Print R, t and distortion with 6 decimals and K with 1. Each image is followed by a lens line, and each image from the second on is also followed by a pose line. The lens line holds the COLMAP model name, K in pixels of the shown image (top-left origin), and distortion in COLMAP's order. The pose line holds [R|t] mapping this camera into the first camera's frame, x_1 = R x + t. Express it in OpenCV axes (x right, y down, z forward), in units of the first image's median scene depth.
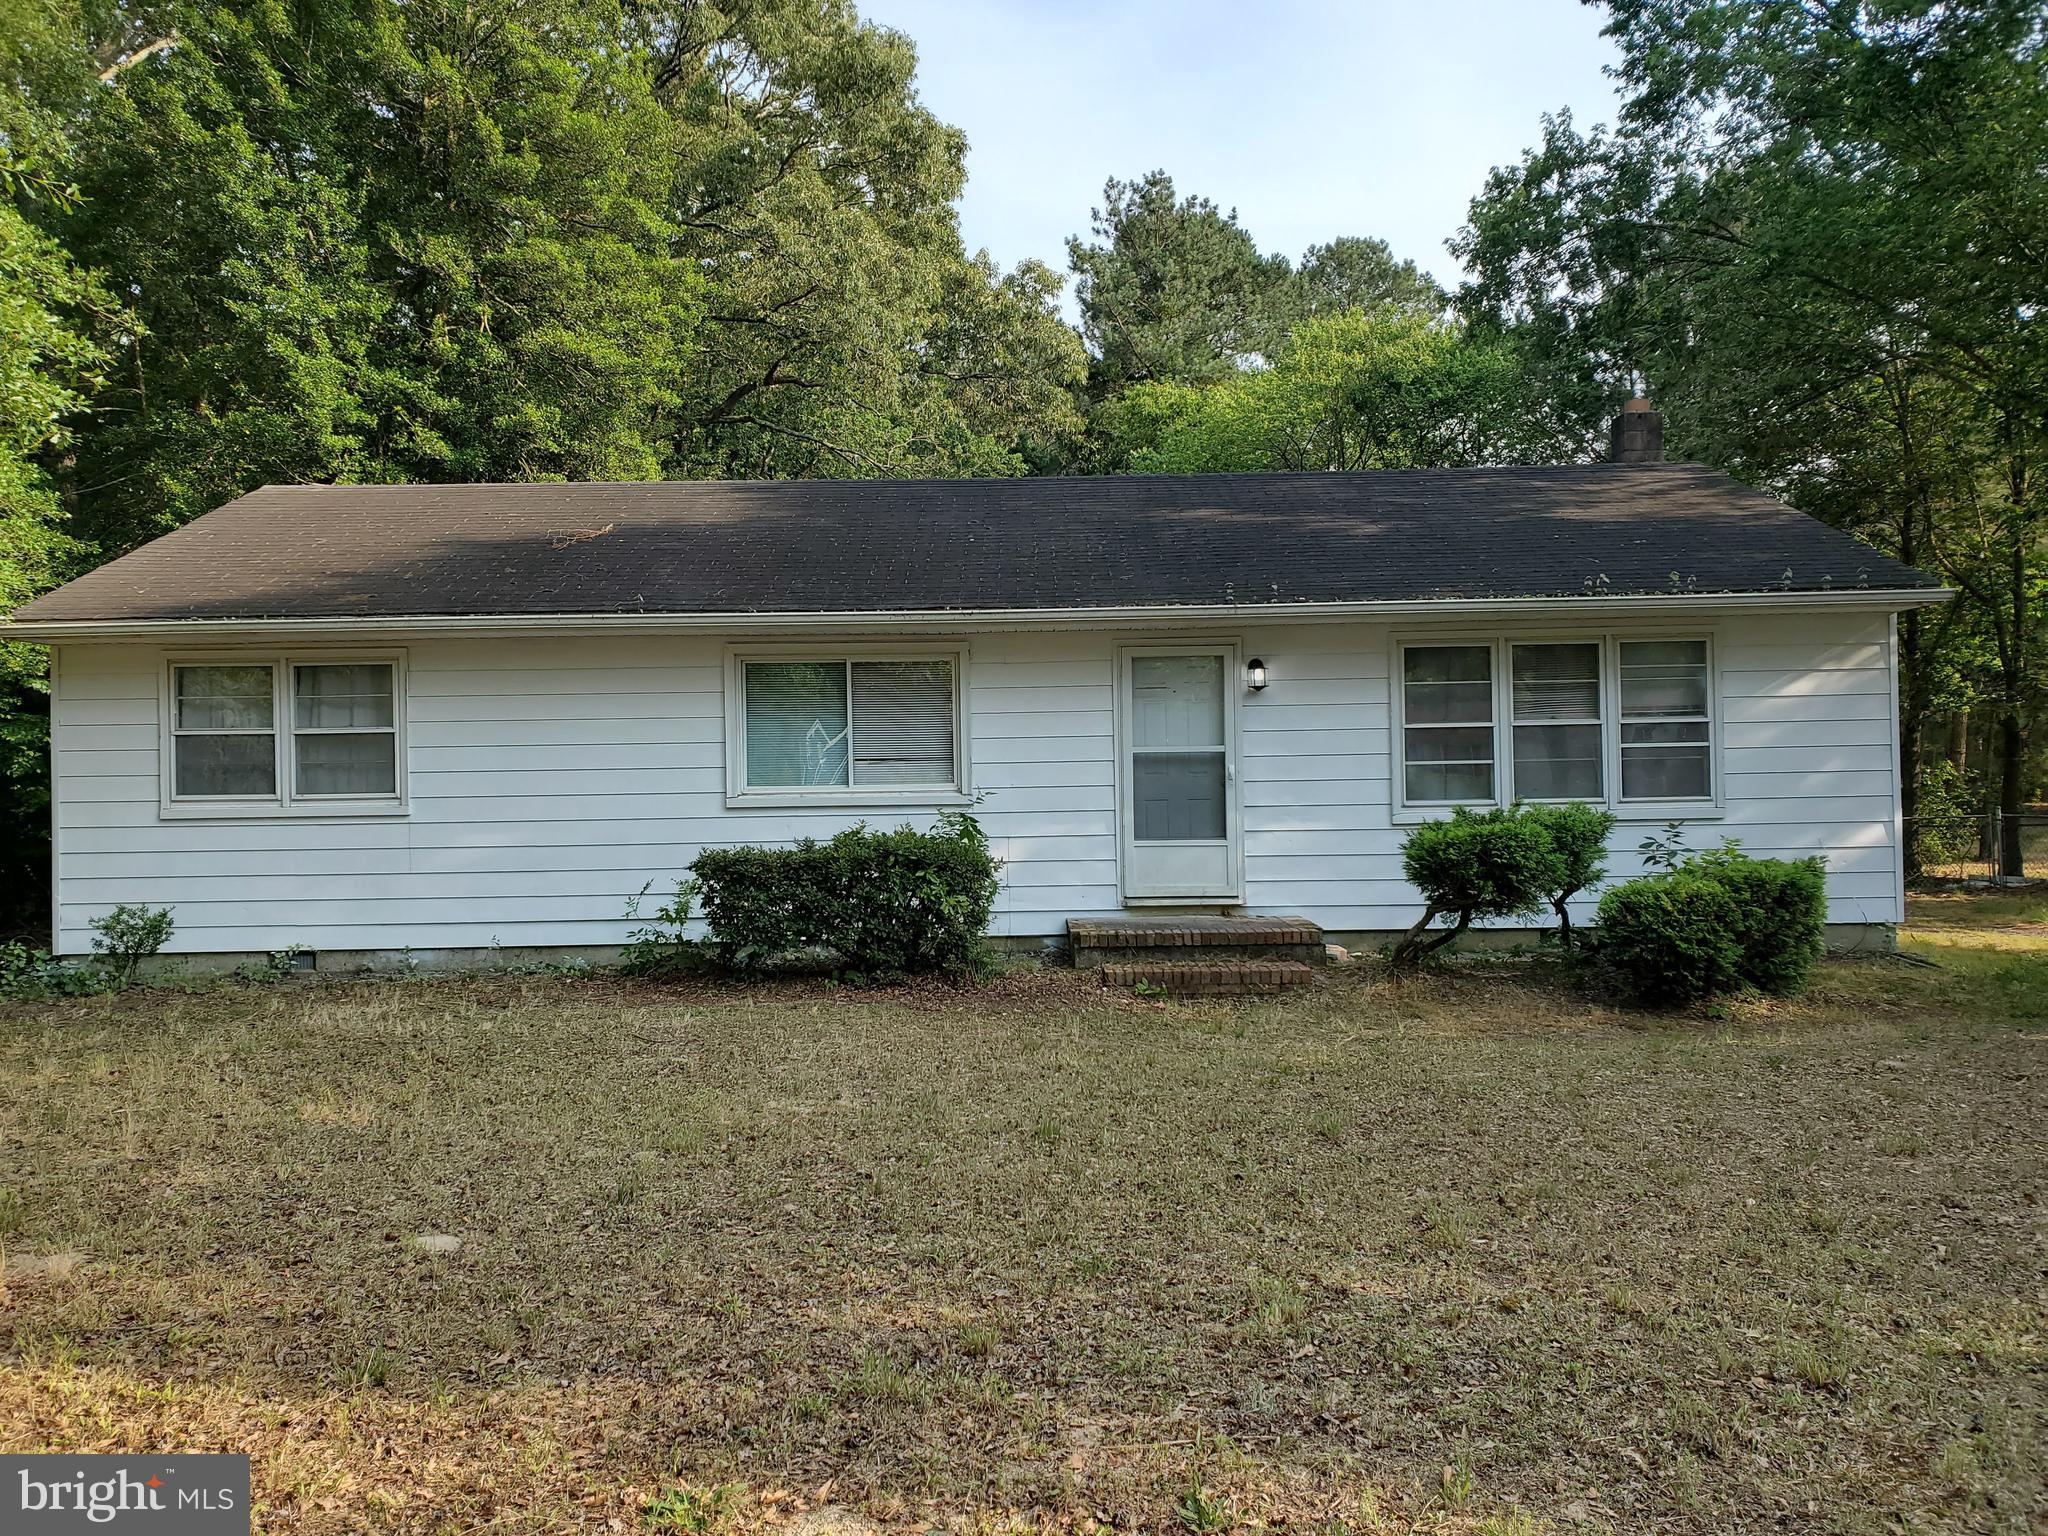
lens RADIAL K [[1567.0, 0, 1024.0], [0, 1567.0, 768.0], [0, 0, 1]] dist [-0.010695, 0.061199]
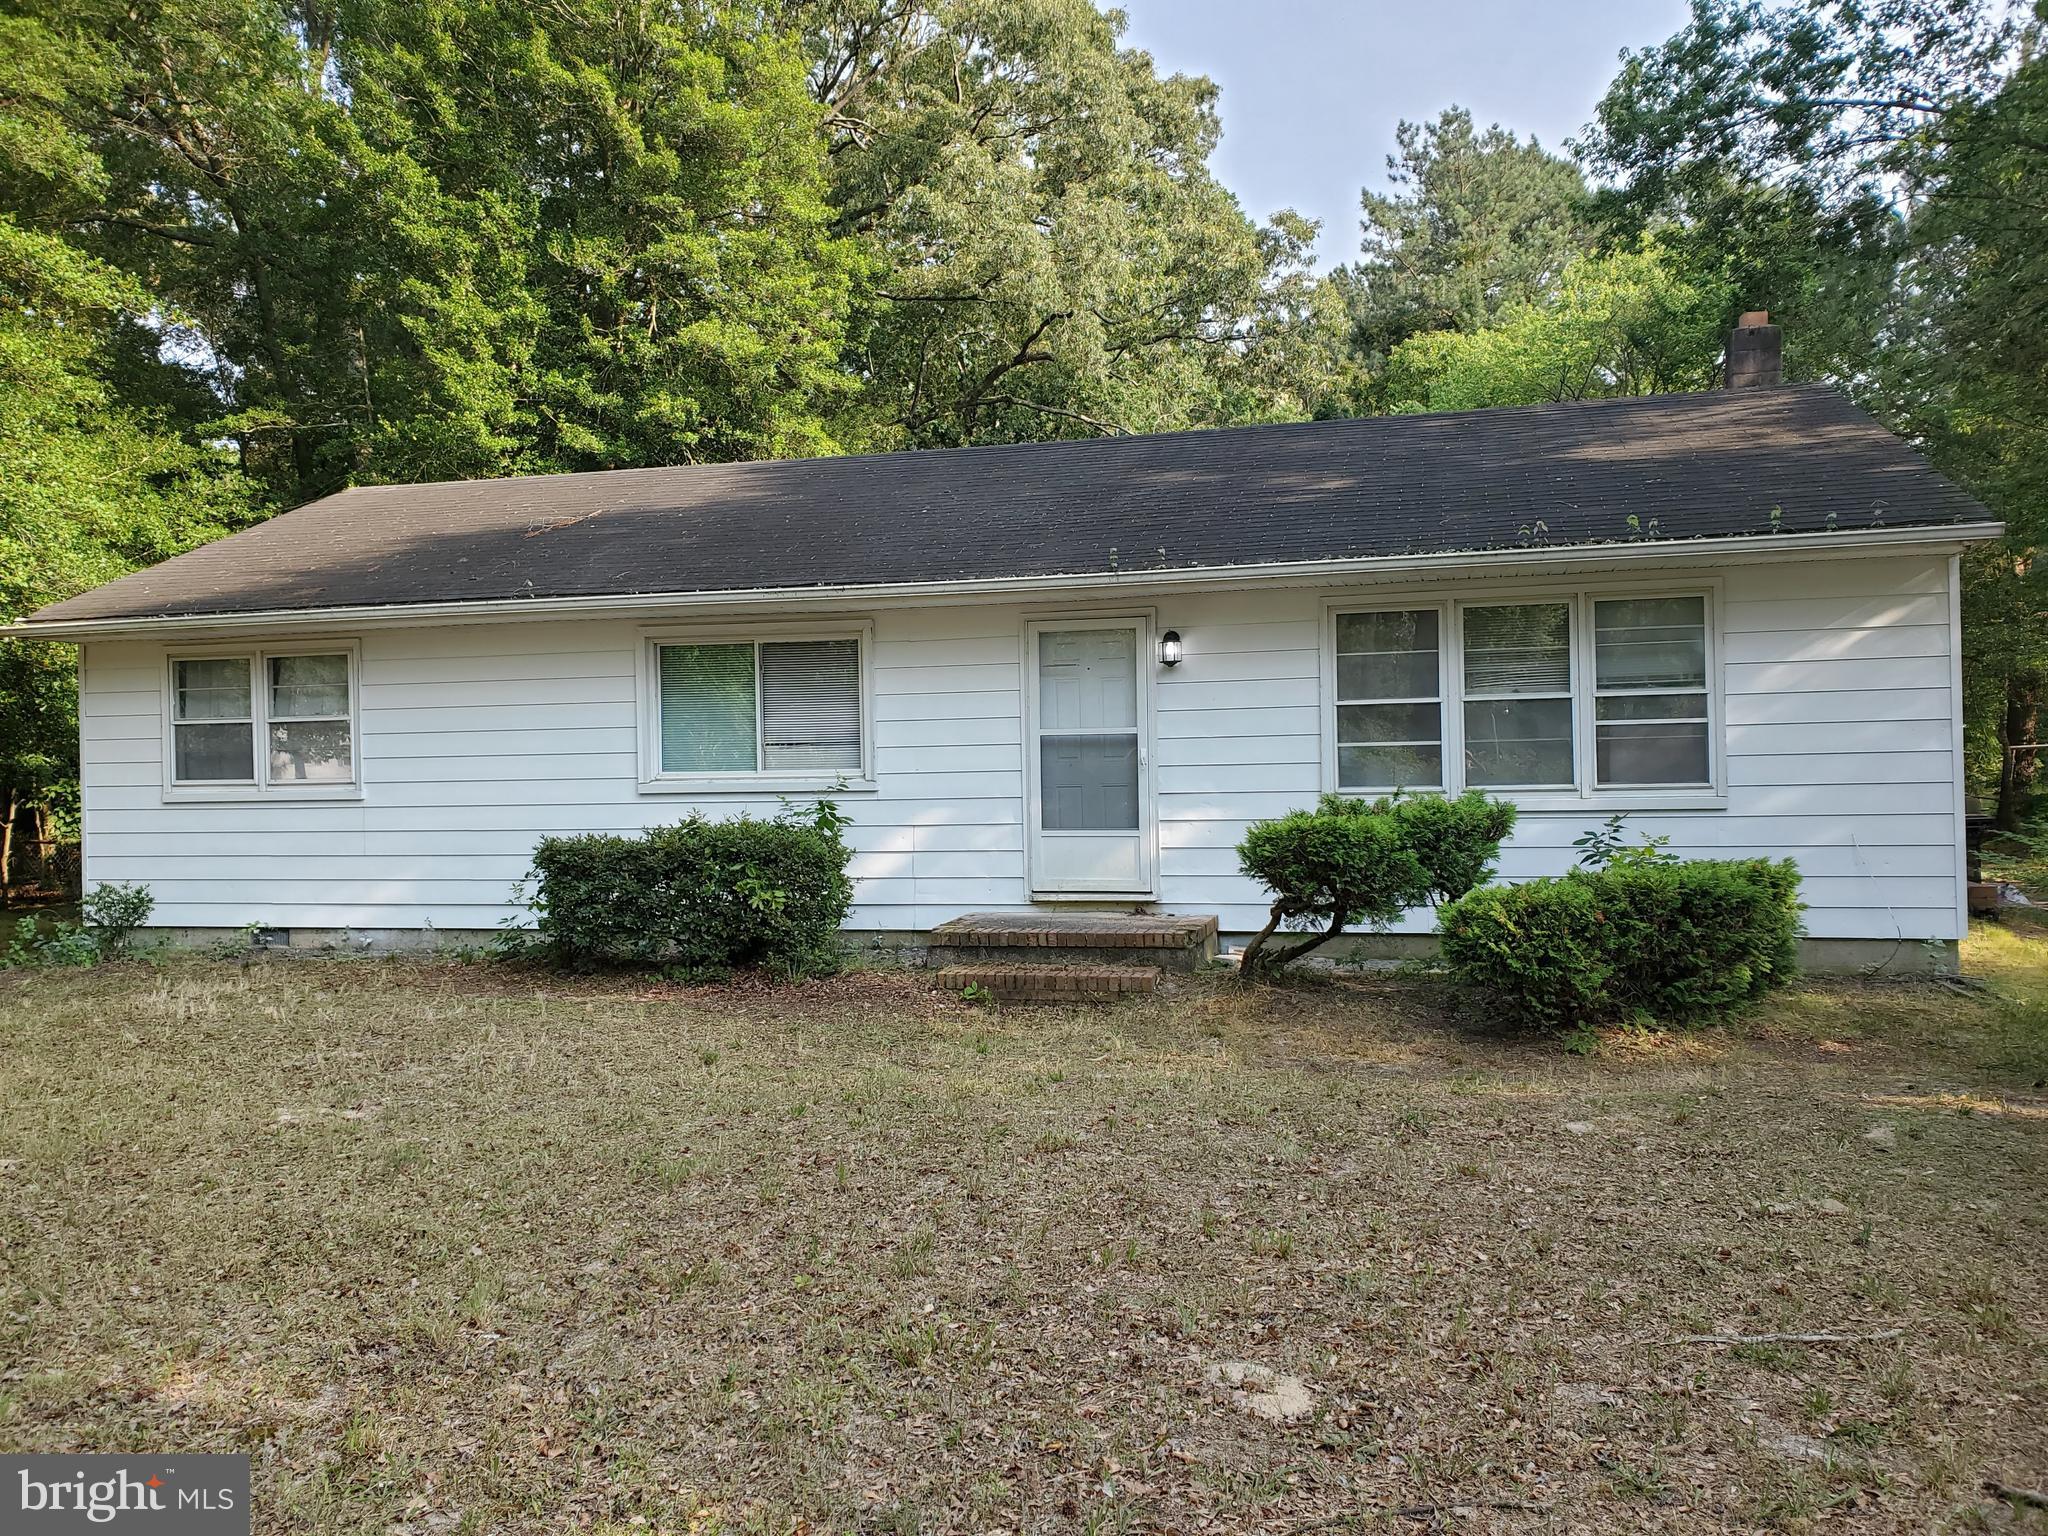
lens RADIAL K [[1560.5, 0, 1024.2], [0, 1560.5, 790.0], [0, 0, 1]] dist [-0.001317, -0.003079]
pose [[0.970608, 0.002018, -0.240657, 0.282430], [0.004735, 0.999611, 0.027480, -0.002807], [0.240619, -0.027811, 0.970221, 0.104199]]
